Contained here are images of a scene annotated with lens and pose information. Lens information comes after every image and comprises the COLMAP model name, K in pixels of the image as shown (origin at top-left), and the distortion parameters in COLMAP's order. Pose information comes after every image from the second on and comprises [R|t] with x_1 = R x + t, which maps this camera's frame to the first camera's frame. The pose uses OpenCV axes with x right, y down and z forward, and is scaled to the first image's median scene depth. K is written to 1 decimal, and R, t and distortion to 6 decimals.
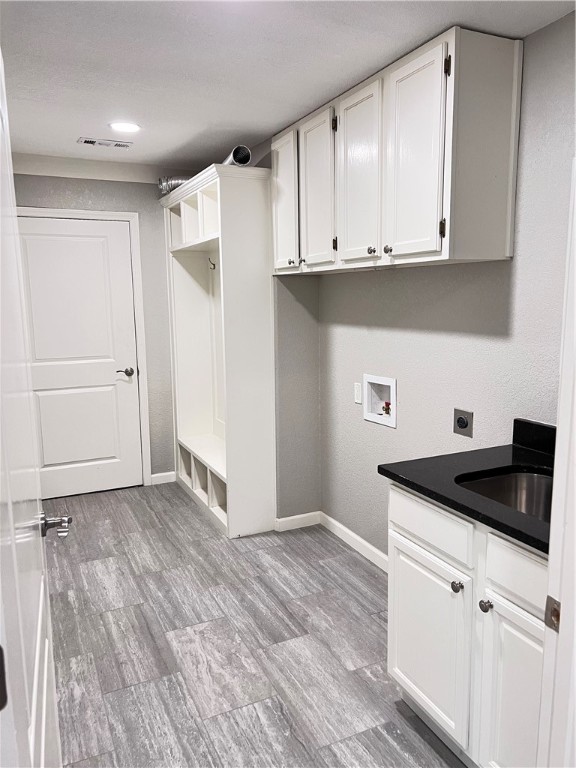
lens RADIAL K [[579.9, 0, 287.0], [0, 579.9, 382.6], [0, 0, 1]] dist [0.052140, -0.035794]
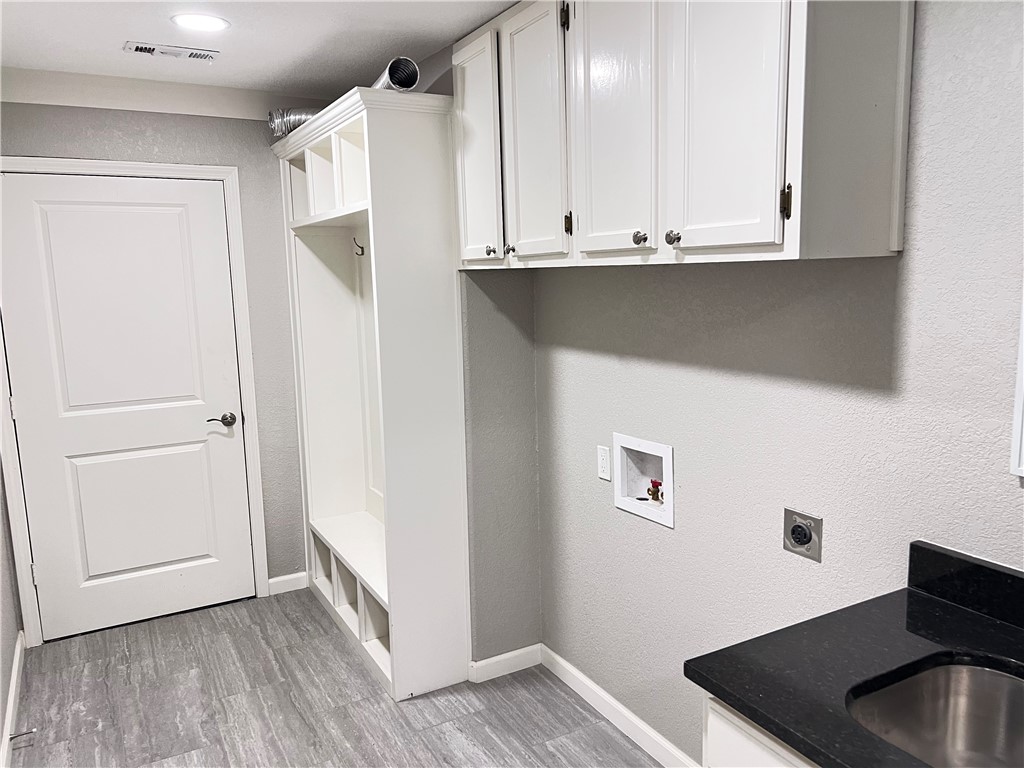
lens RADIAL K [[773.2, 0, 514.7], [0, 773.2, 386.5], [0, 0, 1]] dist [0.052140, -0.035794]
pose [[0.997814, -0.020994, 0.062668, -0.019624], [0.021040, 0.999779, -0.000074, -0.061226], [-0.062652, 0.001392, 0.998034, 0.183524]]
